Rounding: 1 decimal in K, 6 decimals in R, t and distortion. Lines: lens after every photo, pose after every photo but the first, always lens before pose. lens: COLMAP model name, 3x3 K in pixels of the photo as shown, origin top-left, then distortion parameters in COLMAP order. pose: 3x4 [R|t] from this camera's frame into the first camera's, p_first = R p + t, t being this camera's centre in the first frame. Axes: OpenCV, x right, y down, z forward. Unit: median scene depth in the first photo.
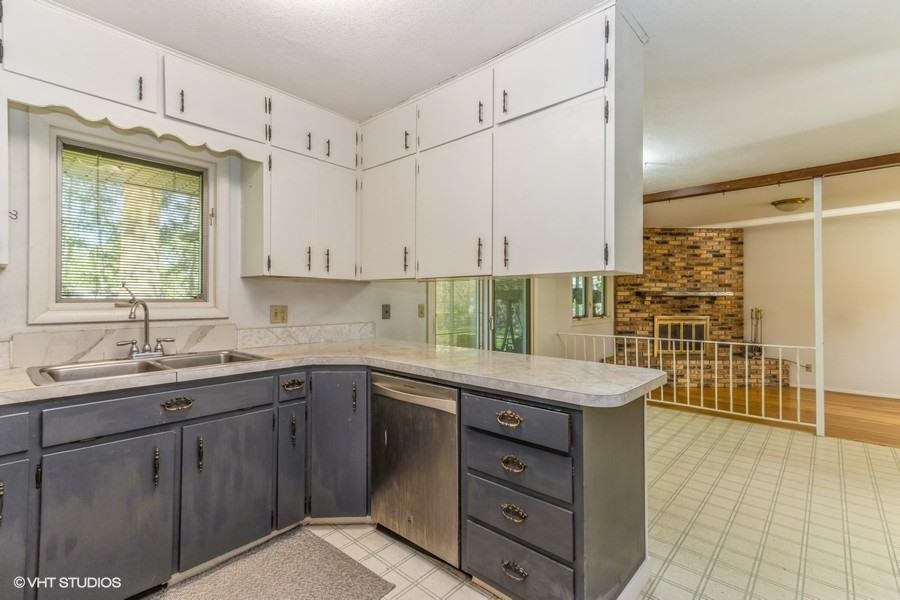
lens RADIAL K [[418.3, 0, 448.1], [0, 418.3, 286.6], [0, 0, 1]] dist [0.019442, -0.001638]
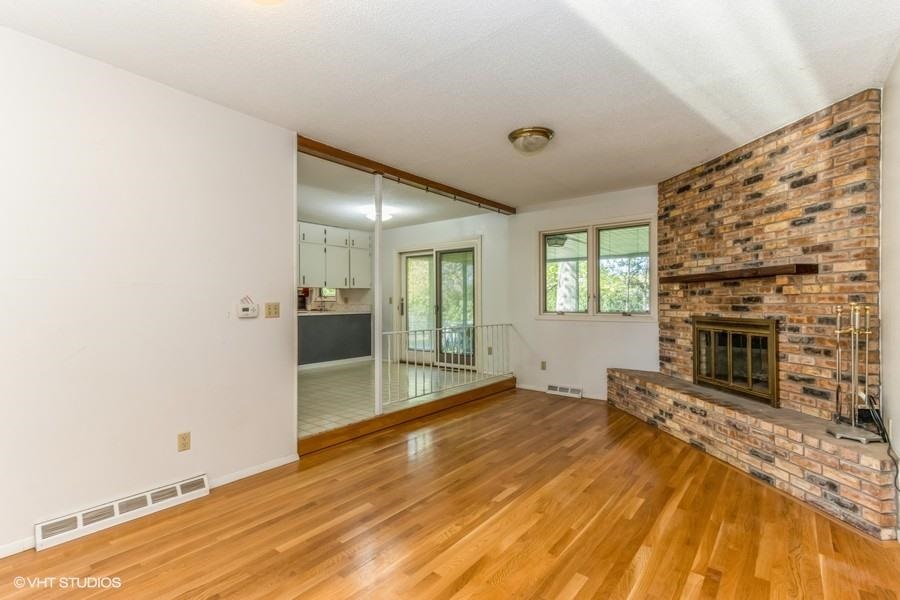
lens RADIAL K [[418.3, 0, 446.0], [0, 418.3, 303.7], [0, 0, 1]] dist [0.019442, -0.001638]
pose [[0.067176, 0.002893, -0.997737, 1.056161], [0.004225, 0.999986, 0.003184, 0.049003], [0.997732, -0.004429, 0.067163, 0.605890]]
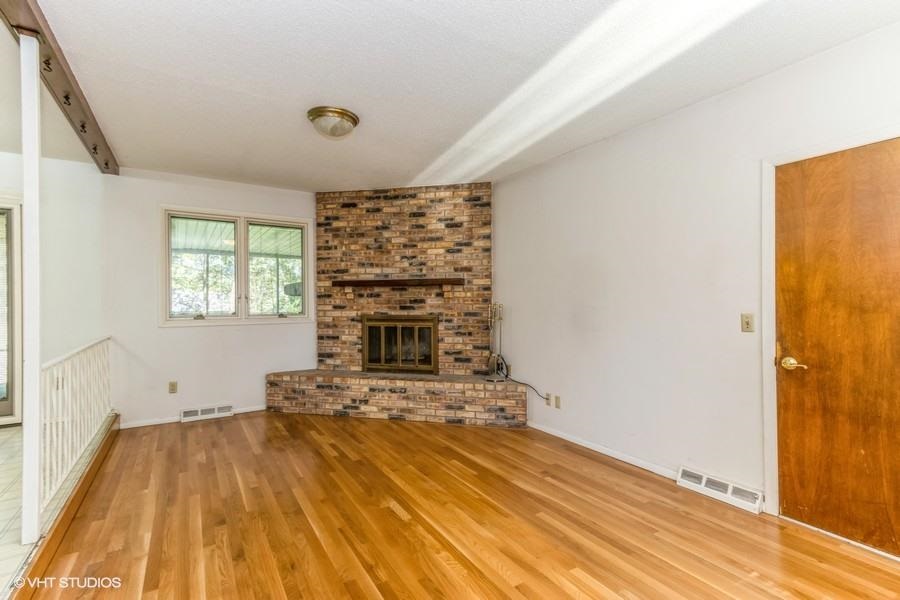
lens RADIAL K [[418.3, 0, 451.6], [0, 418.3, 302.3], [0, 0, 1]] dist [0.019442, -0.001638]
pose [[0.964922, -0.004983, -0.262488, 0.815754], [0.005712, 0.999982, 0.002016, 0.048126], [0.262473, -0.003445, 0.964933, 0.356097]]
